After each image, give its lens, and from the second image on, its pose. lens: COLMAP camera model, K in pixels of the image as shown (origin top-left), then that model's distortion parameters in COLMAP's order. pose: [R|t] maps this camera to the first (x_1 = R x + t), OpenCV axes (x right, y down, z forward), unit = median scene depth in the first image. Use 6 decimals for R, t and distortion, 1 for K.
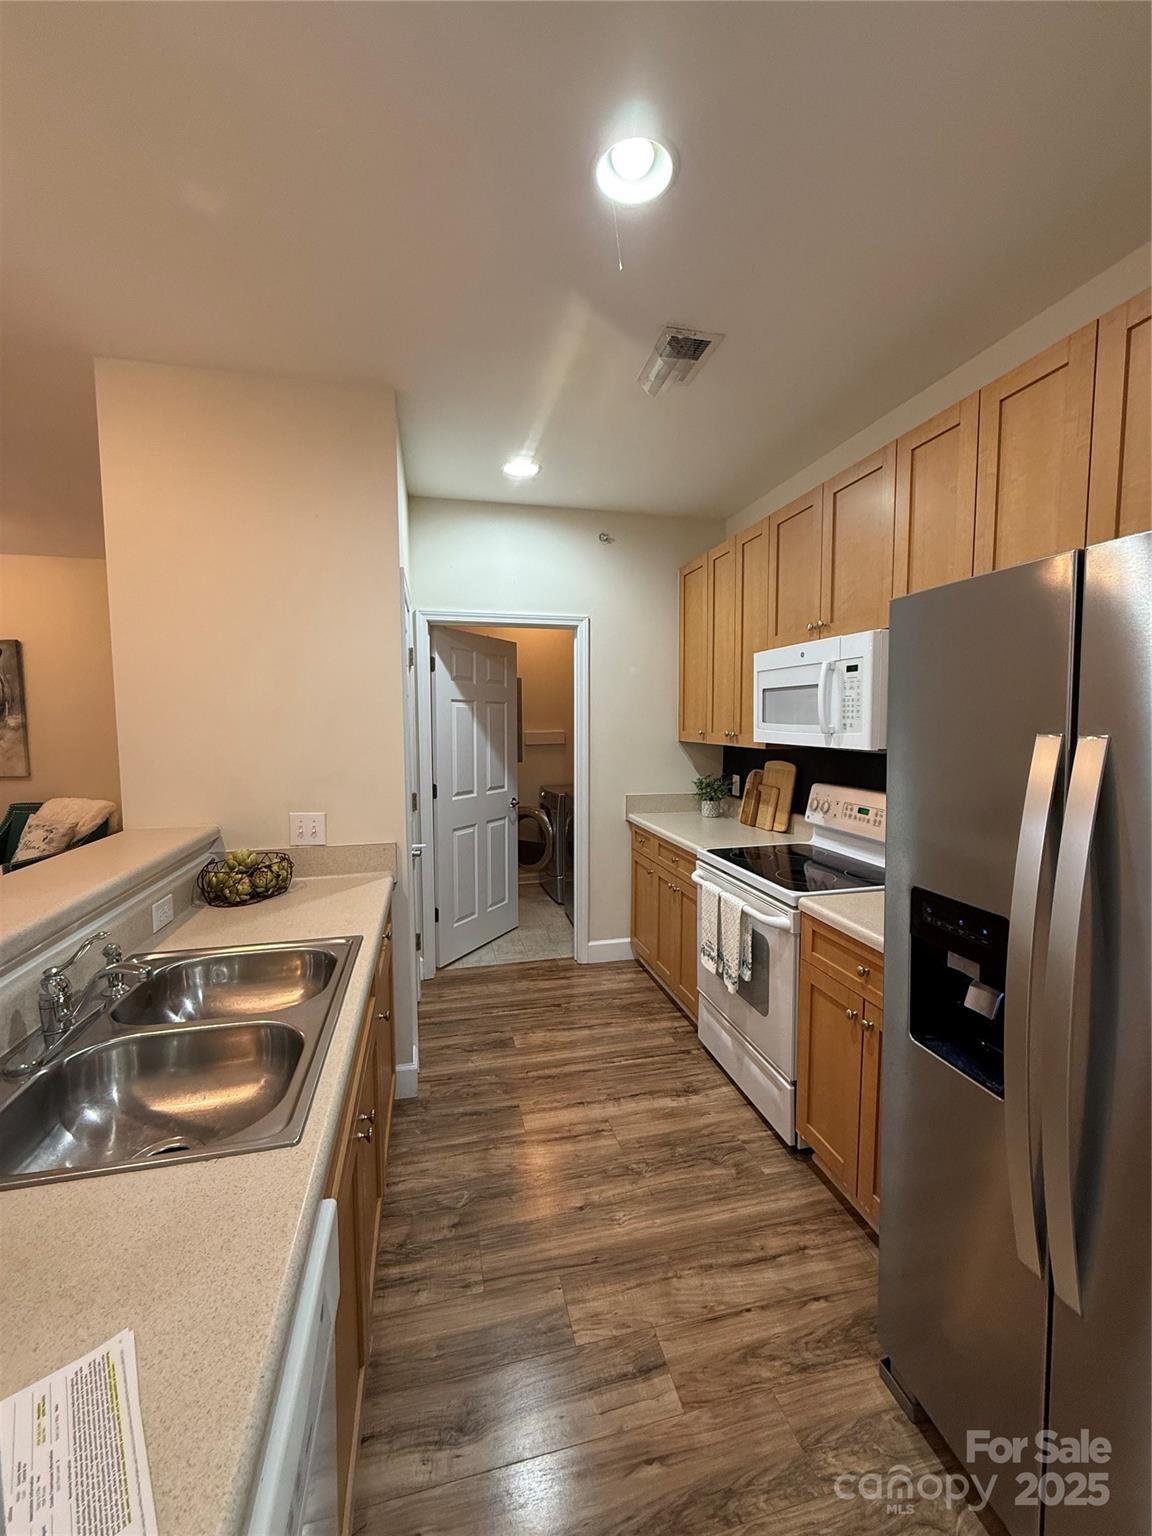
lens RADIAL K [[611.0, 0, 576.0], [0, 611.0, 768.0], [0, 0, 1]] dist [0.003166, 0.000411]
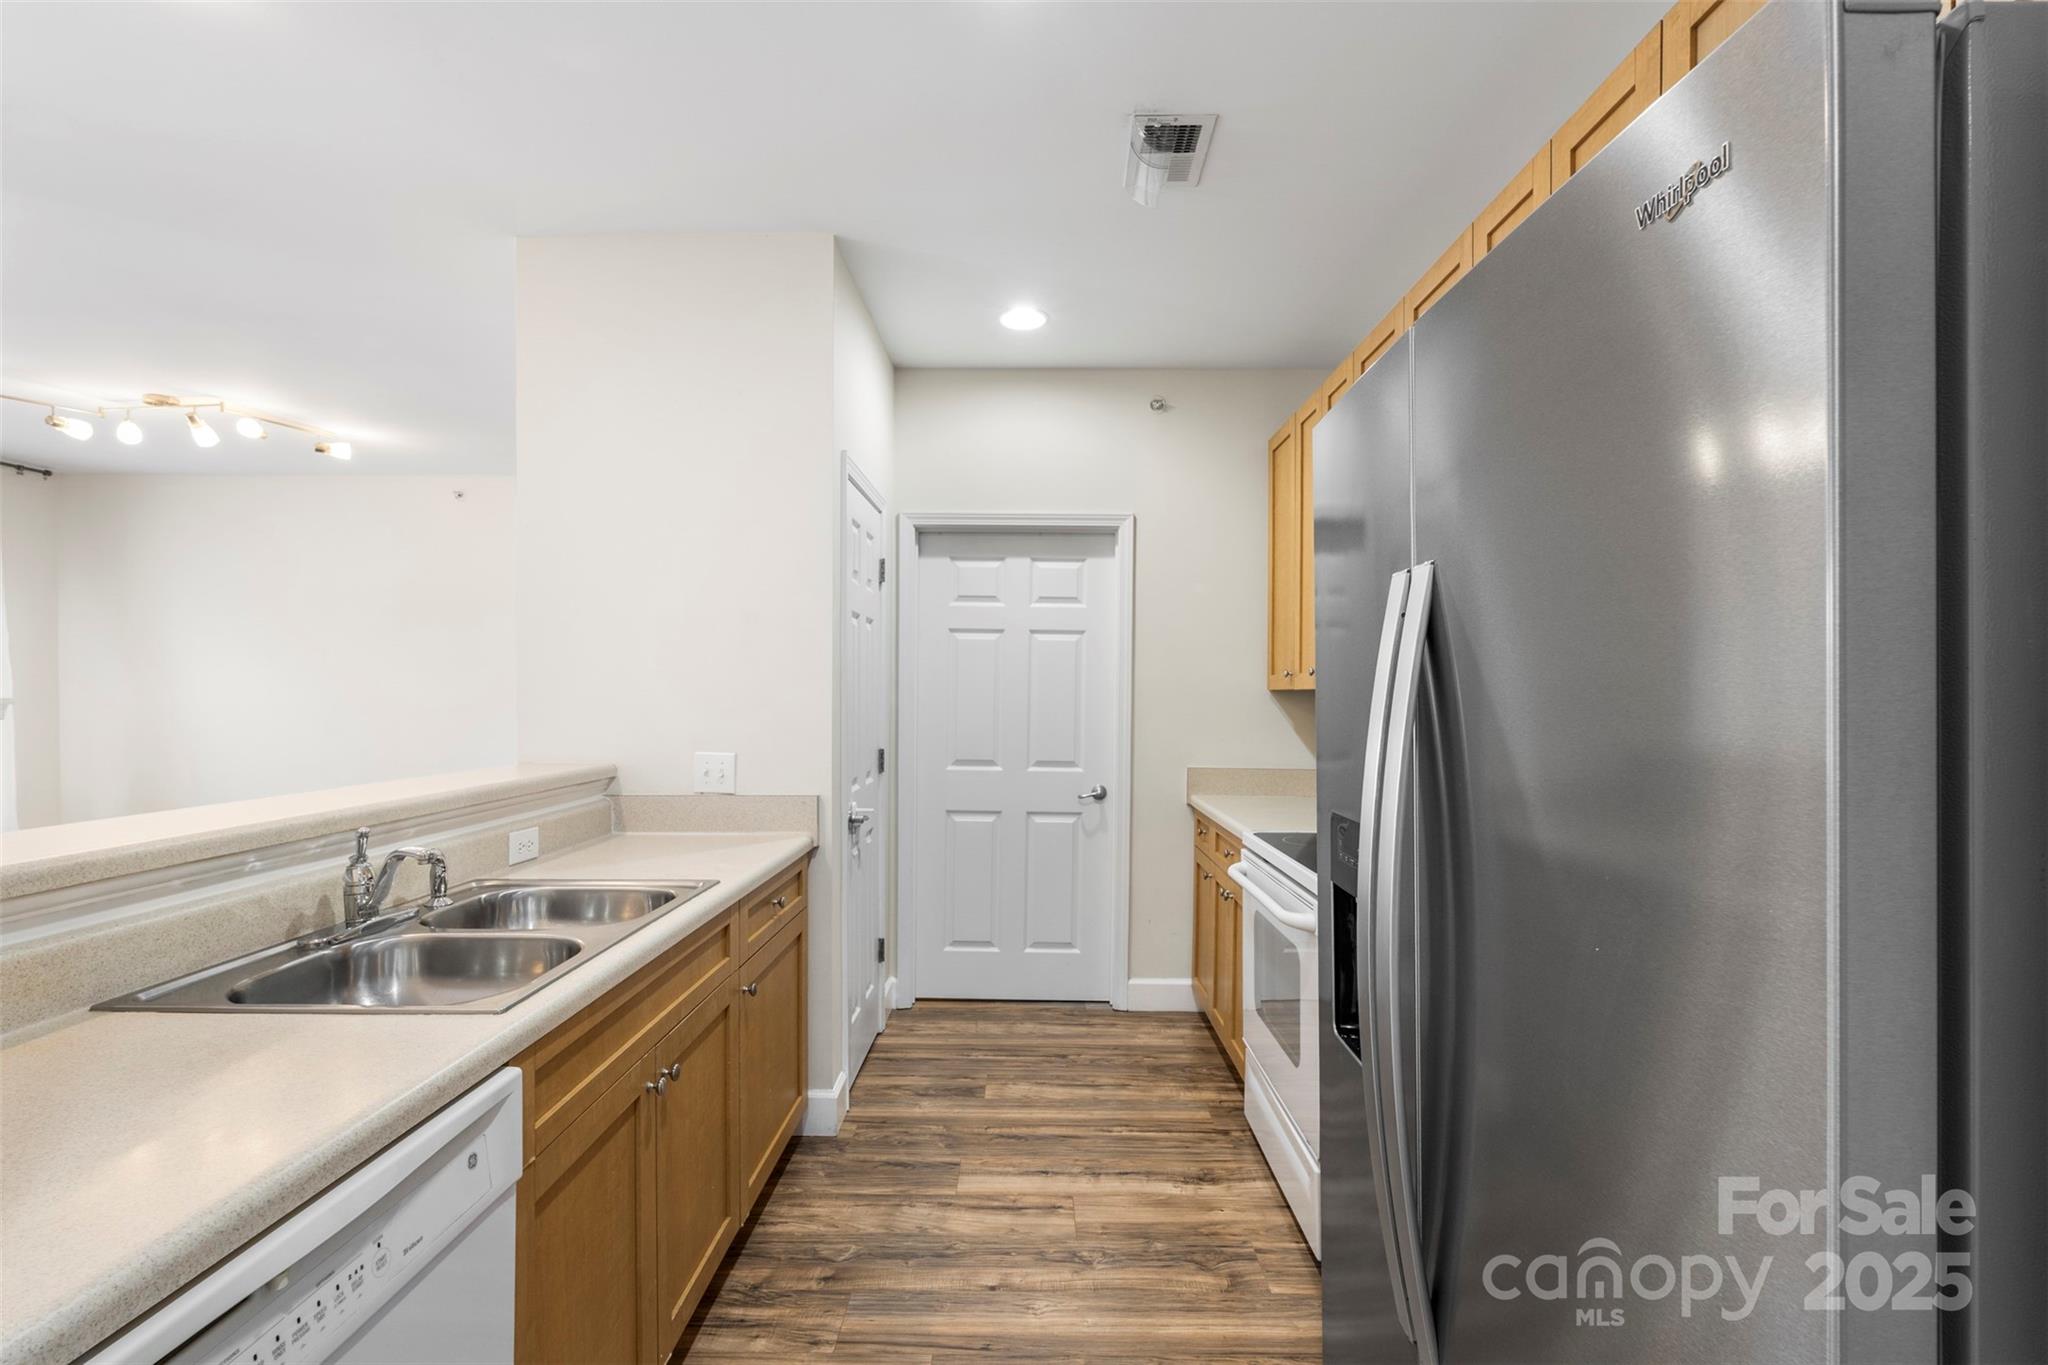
lens RADIAL K [[907.6, 0, 1026.3], [0, 907.6, 713.4], [0, 0, 1]] dist [-0.001436, -0.000097]
pose [[0.971141, 0.013024, -0.238150, 0.229960], [-0.027691, 0.997912, -0.058347, 0.074327], [0.236893, 0.063258, 0.969474, -0.065741]]
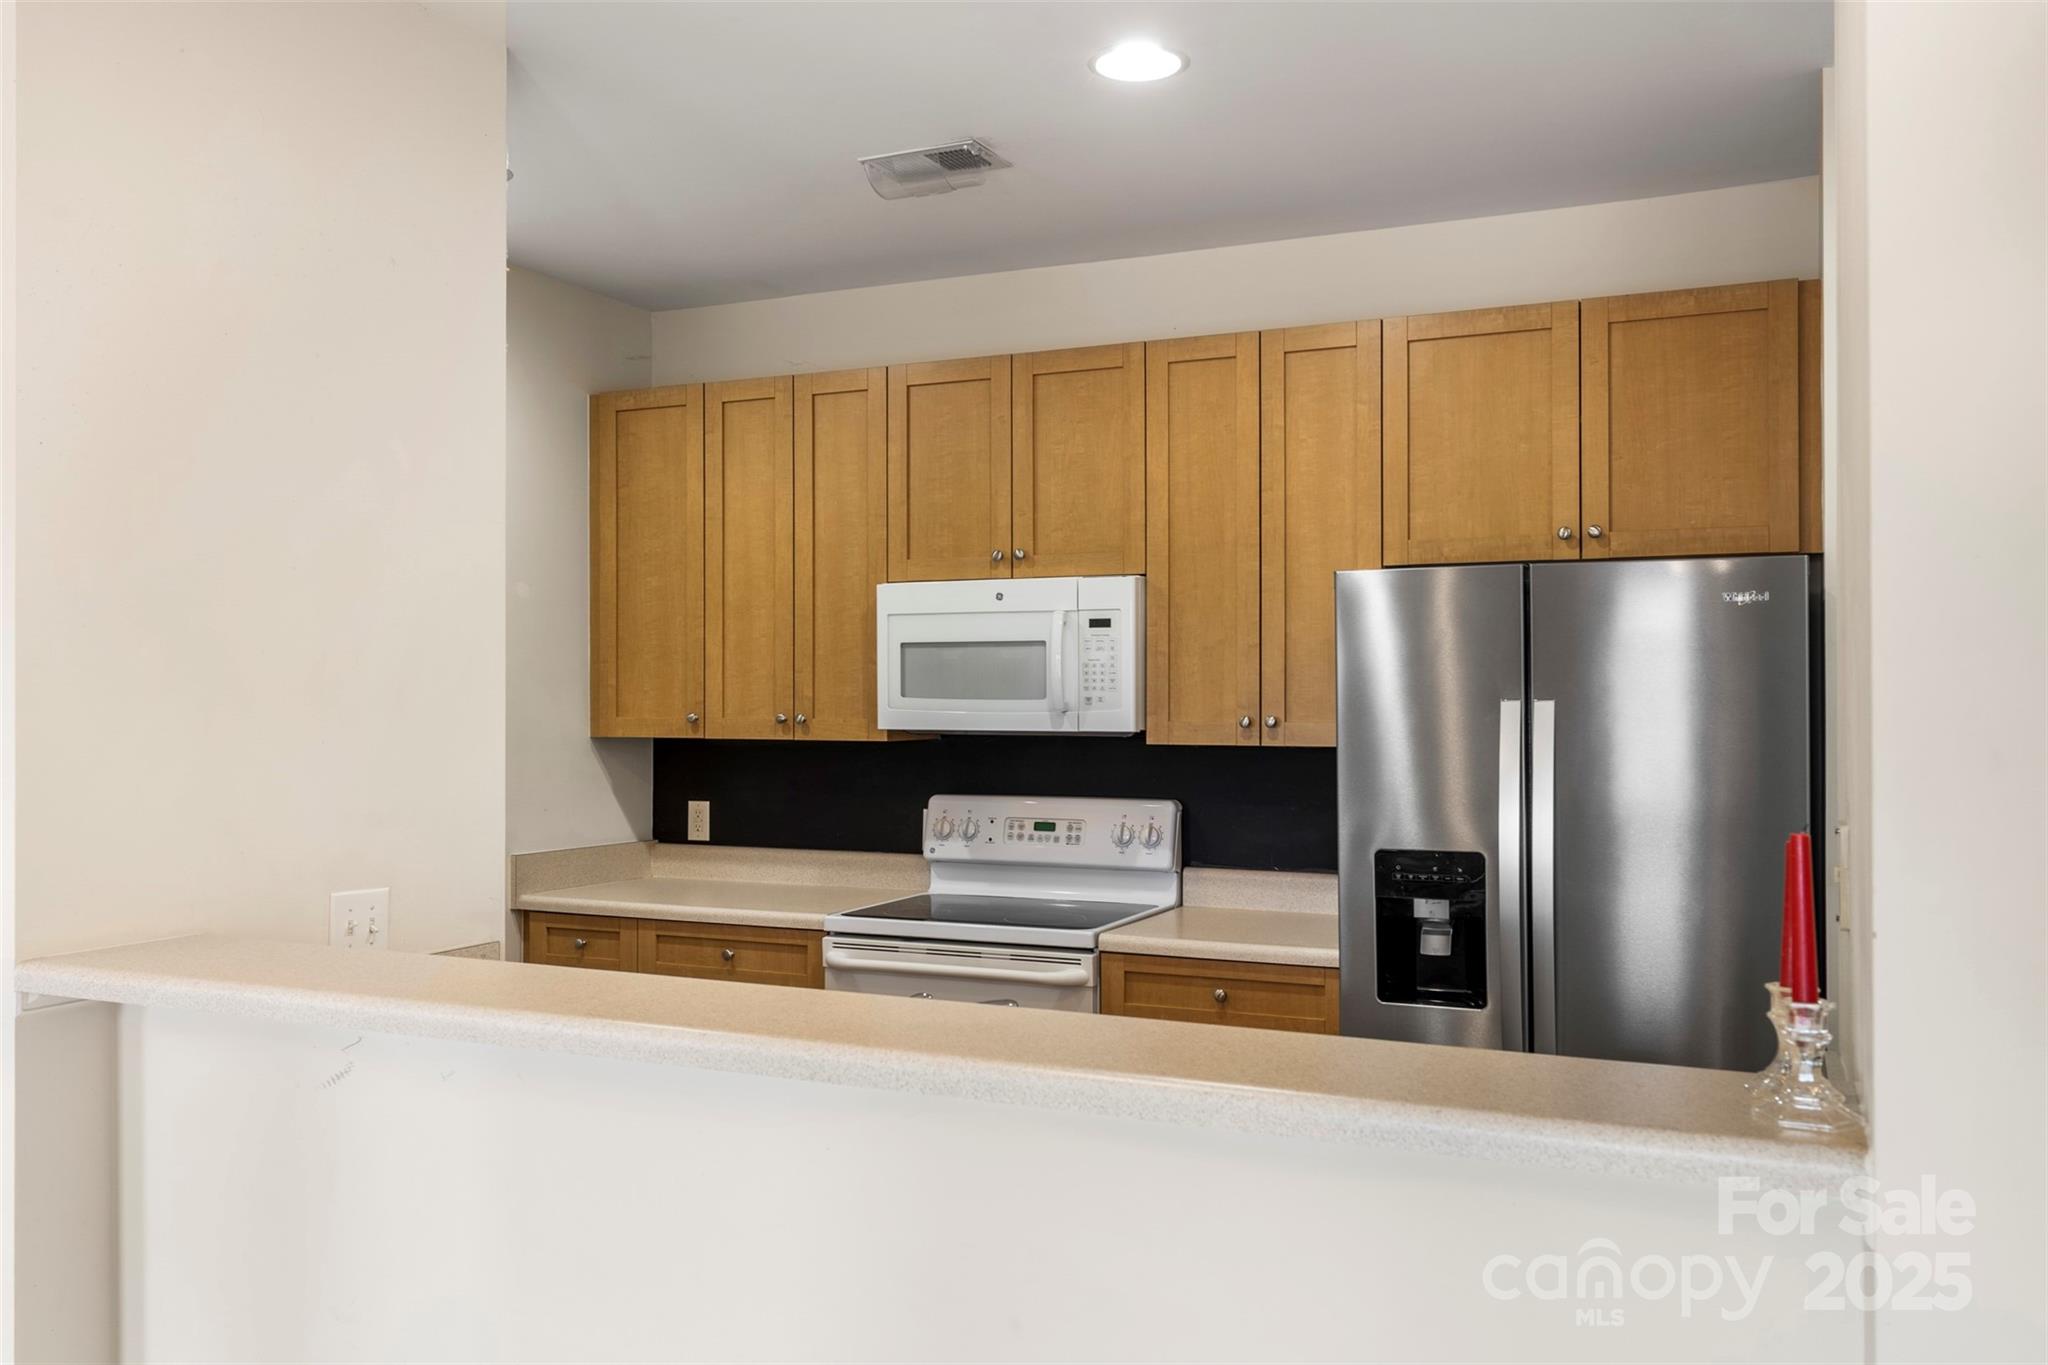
lens RADIAL K [[1687.9, 0, 1024.0], [0, 1687.9, 682.5], [0, 0, 1]] dist [0.025068, 0.000231]
pose [[0.617765, 0.011224, 0.786283, -1.058565], [0.061705, 0.996123, -0.062699, 0.028167], [-0.783938, 0.087251, 0.614677, -0.160217]]
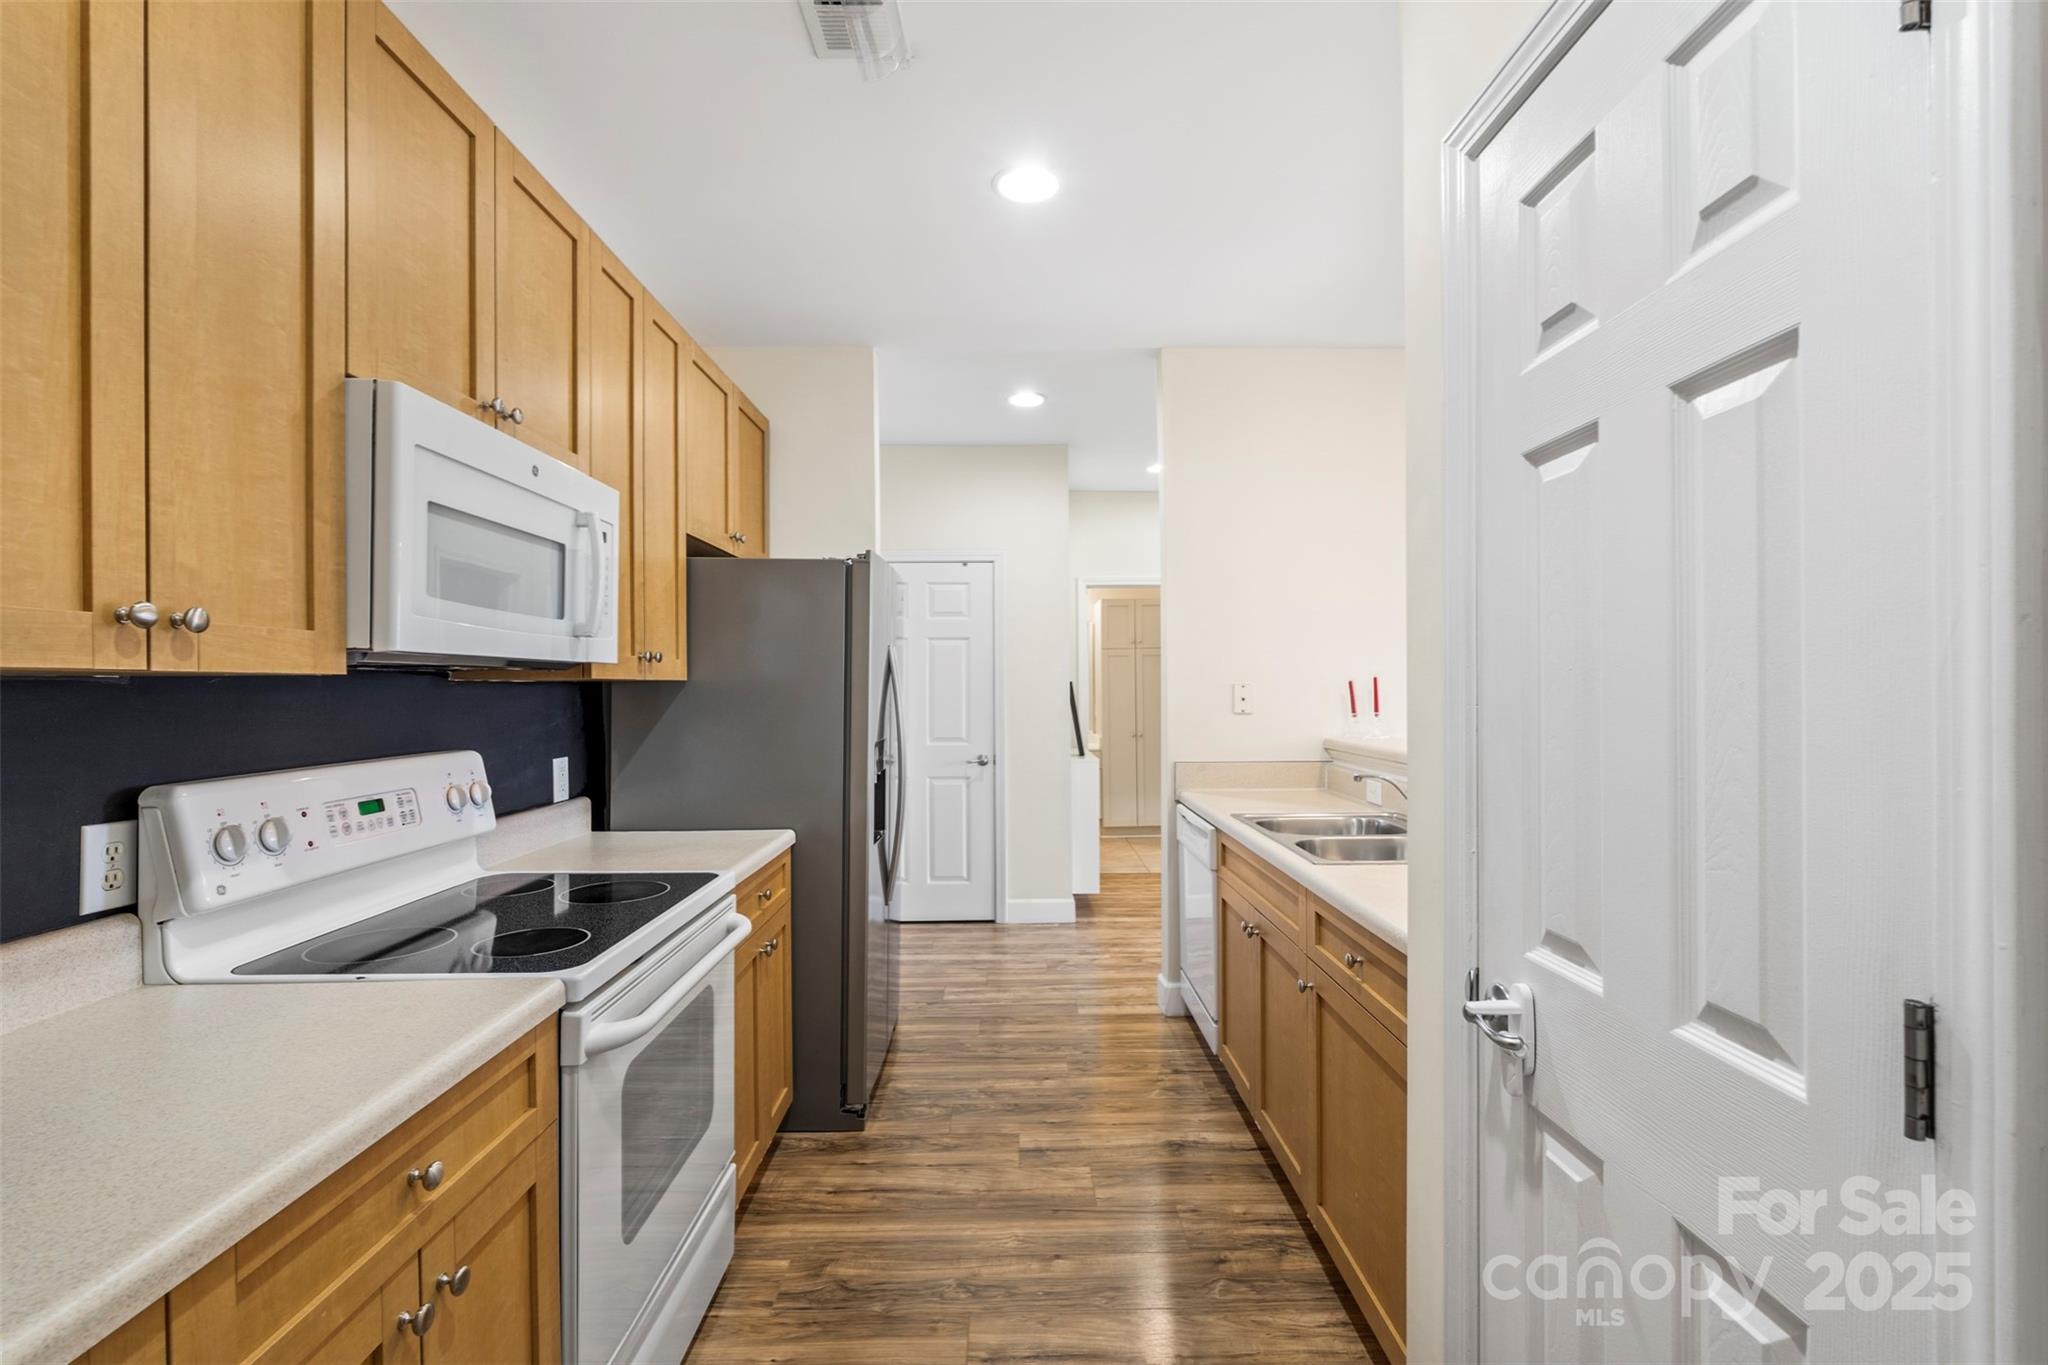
lens RADIAL K [[904.4, 0, 1024.0], [0, 904.4, 682.5], [0, 0, 1]] dist [-0.000933, -0.000057]
pose [[-0.976144, 0.008615, 0.216952, -0.155708], [0.025314, 0.996914, 0.074310, -0.060681], [-0.215642, 0.078029, -0.973350, 1.586704]]
